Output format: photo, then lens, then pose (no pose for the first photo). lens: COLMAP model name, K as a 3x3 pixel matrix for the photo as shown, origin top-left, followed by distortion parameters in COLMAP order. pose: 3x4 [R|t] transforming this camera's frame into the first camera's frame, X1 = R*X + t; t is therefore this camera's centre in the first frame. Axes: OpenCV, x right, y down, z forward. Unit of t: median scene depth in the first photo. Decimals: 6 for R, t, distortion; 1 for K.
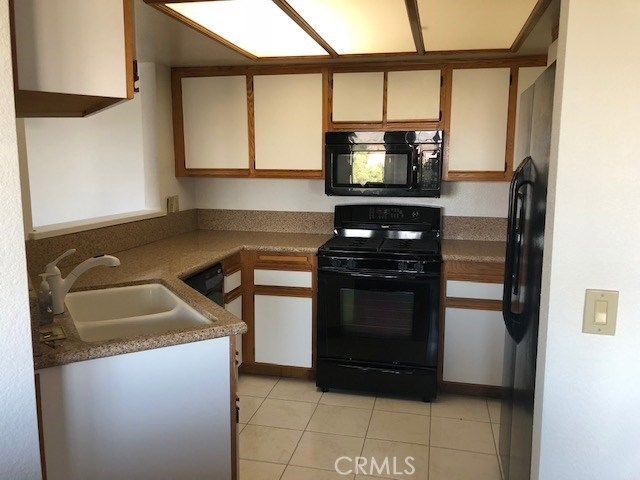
lens RADIAL K [[530.9, 0, 320.0], [0, 530.9, 240.0], [0, 0, 1]] dist [0.002544, 0.005634]
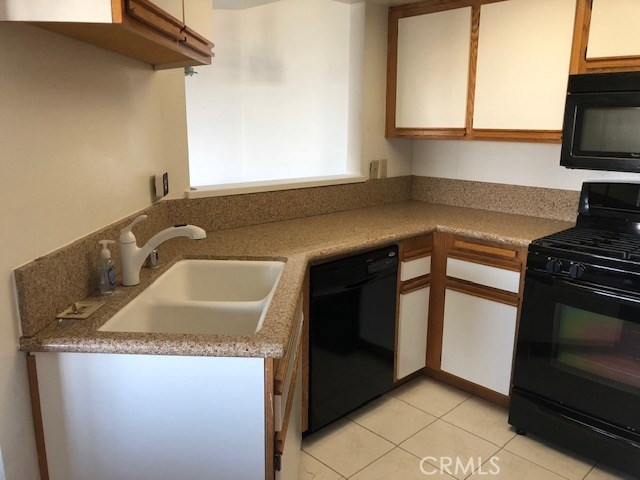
lens RADIAL K [[530.9, 0, 320.0], [0, 530.9, 240.0], [0, 0, 1]] dist [0.002544, 0.005634]
pose [[0.836850, 0.120415, -0.534025, 0.132065], [-0.084409, 0.992225, 0.091458, -0.024802], [0.540886, -0.031460, 0.840507, 0.225279]]
